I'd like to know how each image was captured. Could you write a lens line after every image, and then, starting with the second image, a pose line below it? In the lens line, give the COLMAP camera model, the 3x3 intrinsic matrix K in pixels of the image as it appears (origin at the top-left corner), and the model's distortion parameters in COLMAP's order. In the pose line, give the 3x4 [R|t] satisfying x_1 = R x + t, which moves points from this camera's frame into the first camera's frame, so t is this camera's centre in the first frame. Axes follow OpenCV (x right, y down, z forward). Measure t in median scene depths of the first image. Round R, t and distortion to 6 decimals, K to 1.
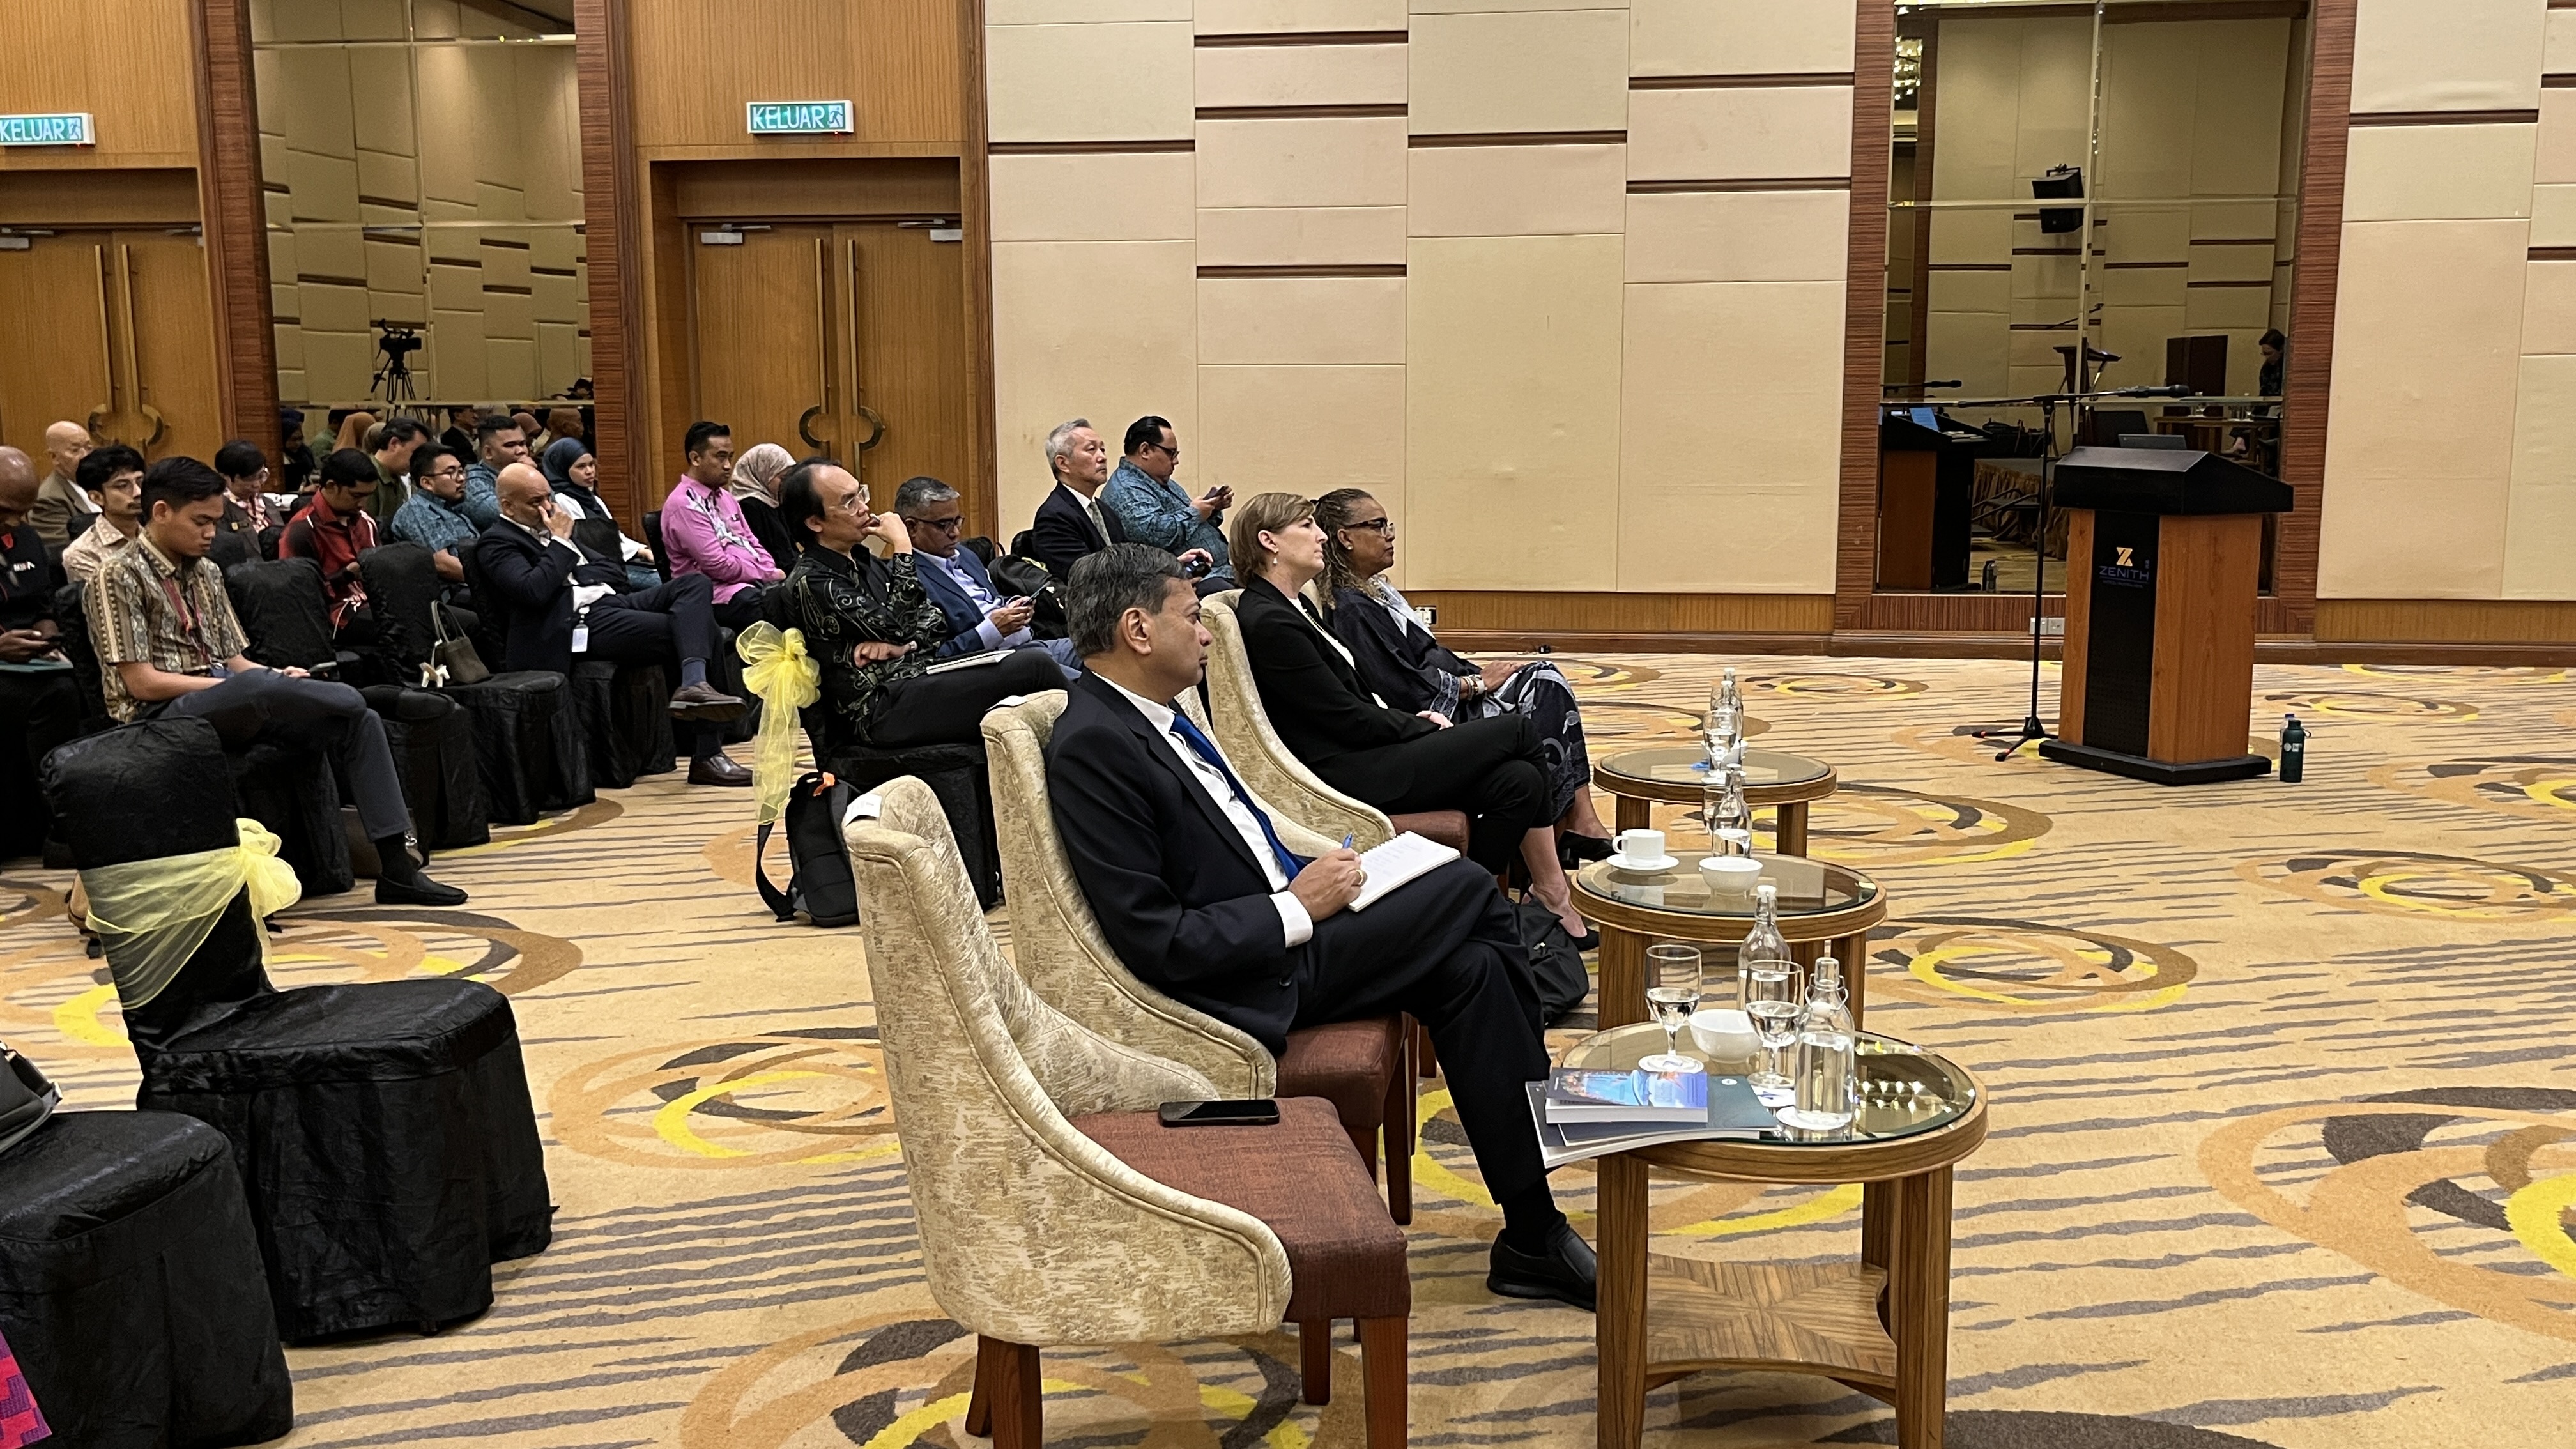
lens RADIAL K [[2277.5, 0, 1288.0], [0, 2277.5, 724.5], [0, 0, 1]] dist [0.162759, -0.252789]
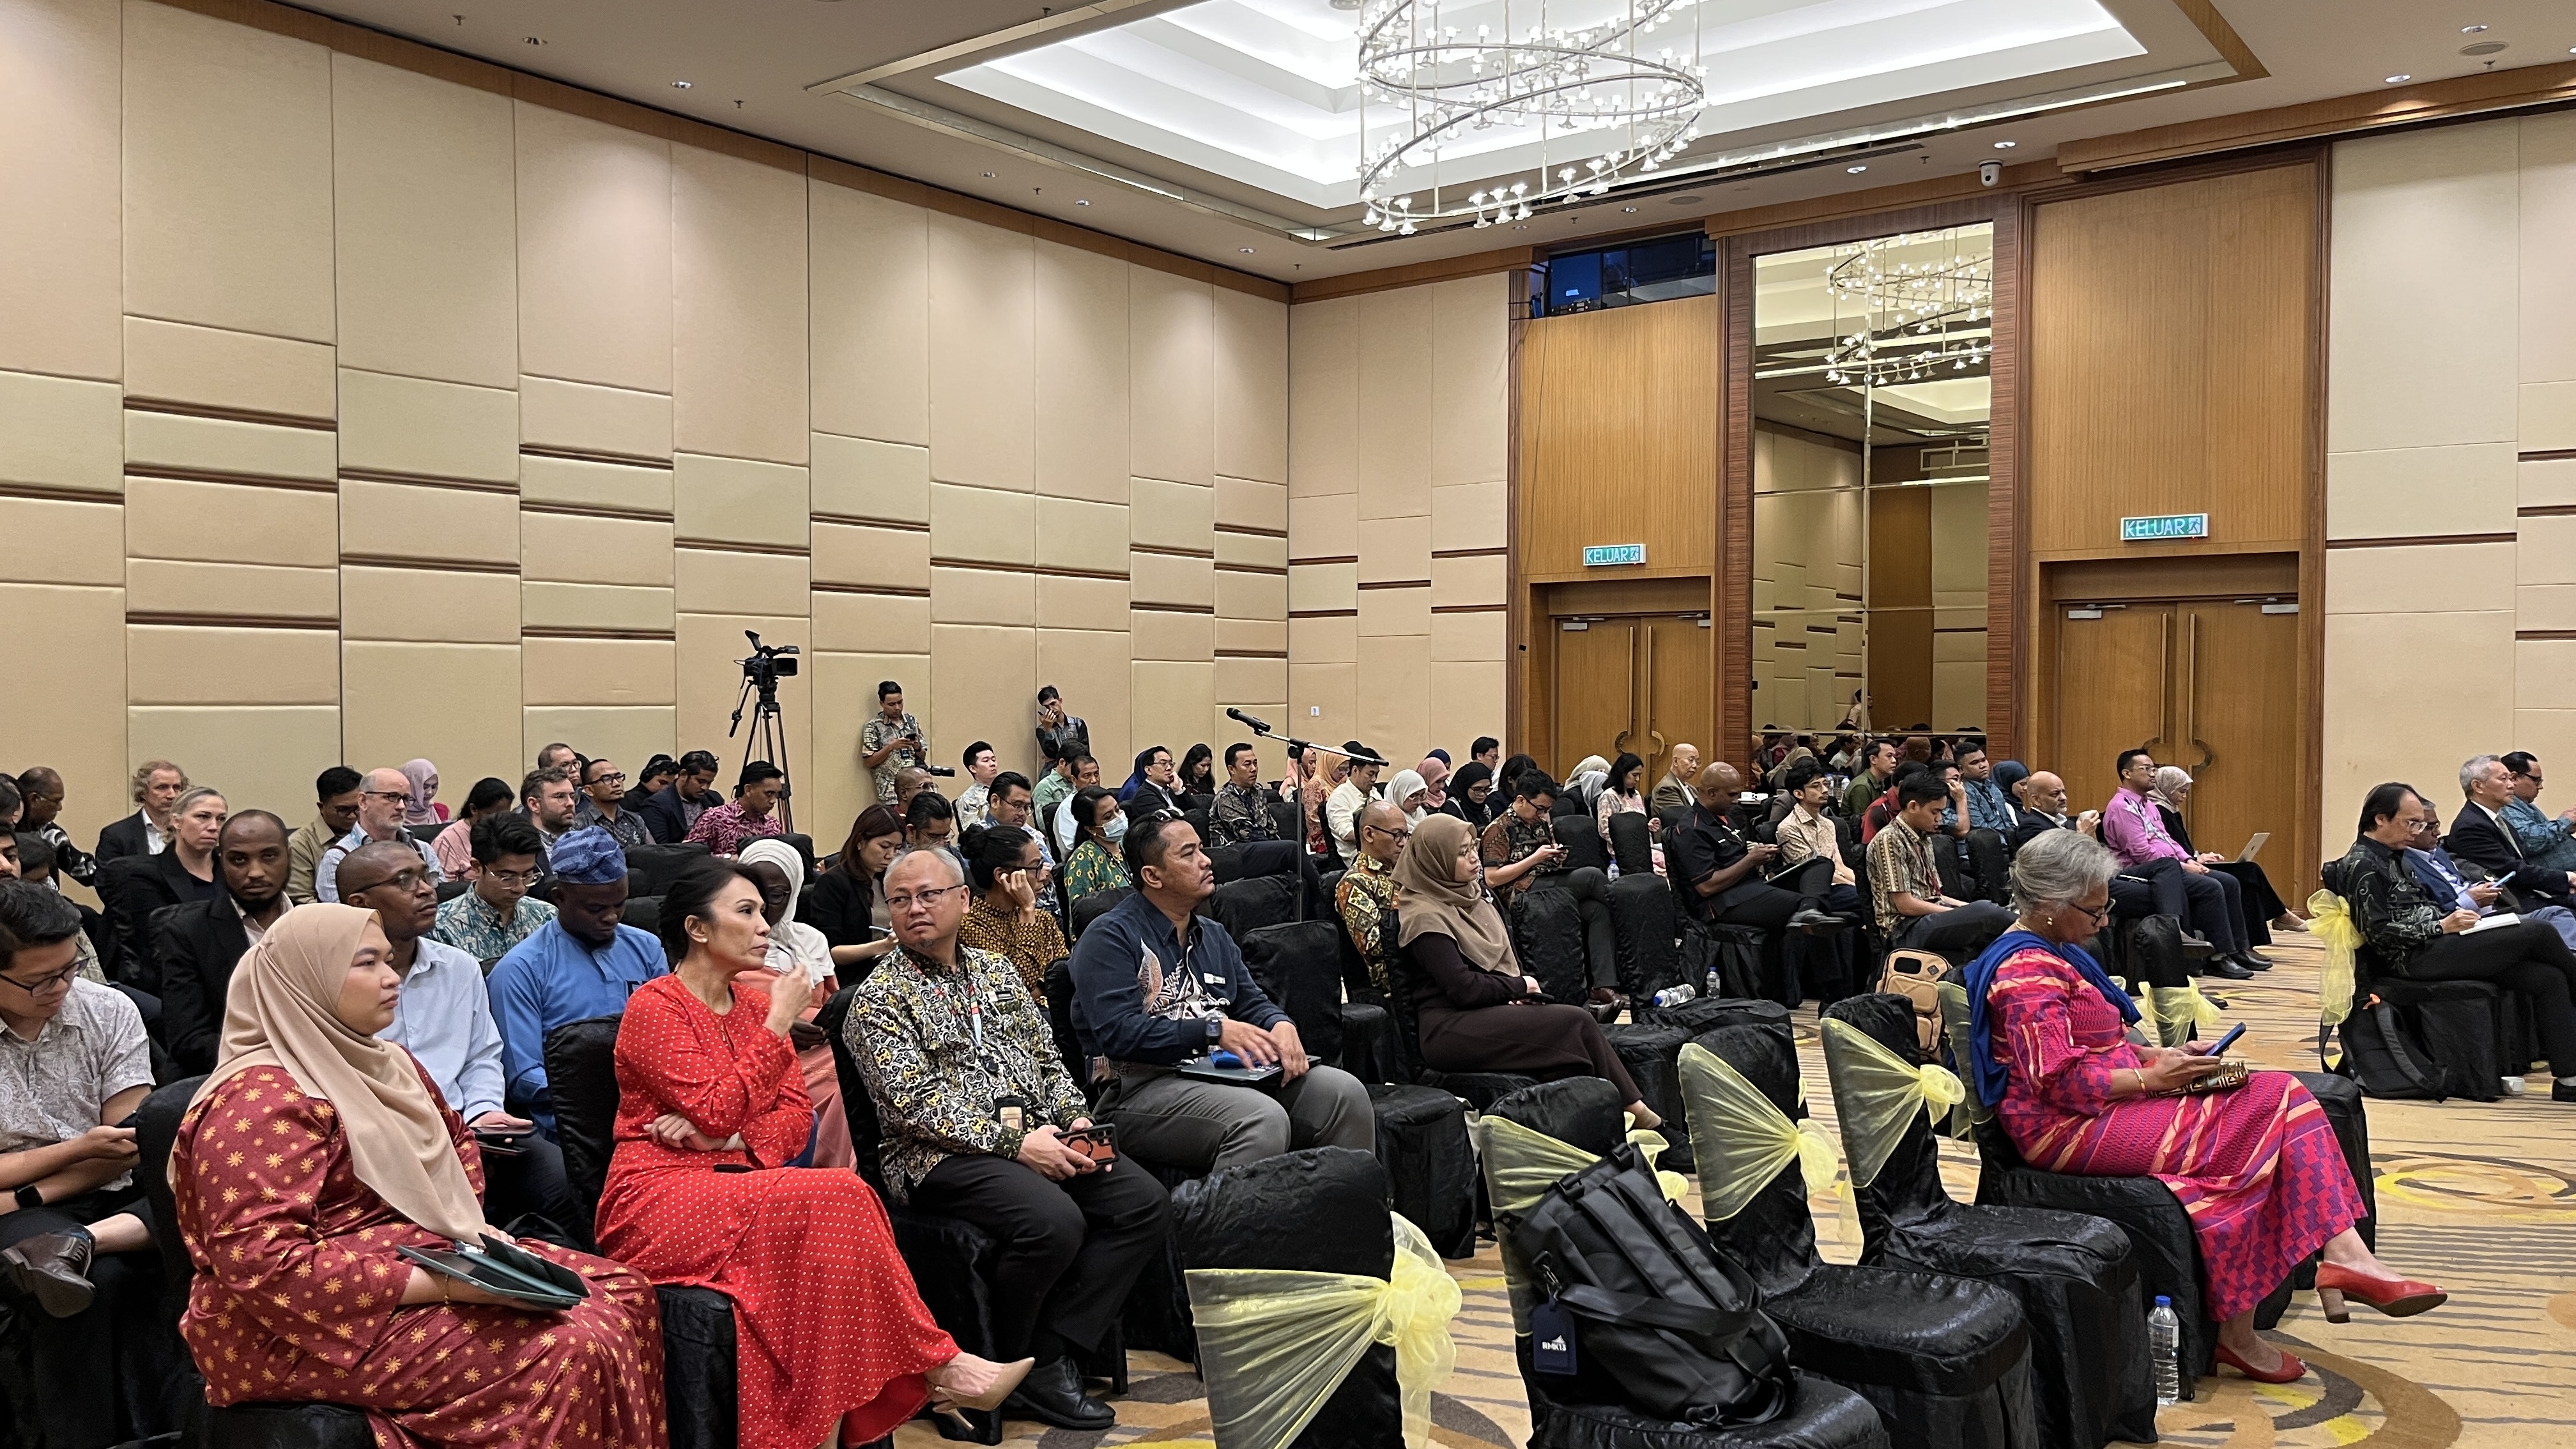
lens RADIAL K [[1941.4, 0, 1288.0], [0, 1941.4, 724.5], [0, 0, 1]] dist [-0.000740, -0.003353]
pose [[0.869321, 0.014607, -0.494032, -0.091874], [-0.083367, 0.989575, -0.117438, 0.025603], [0.487167, 0.143277, 0.861476, -0.199649]]
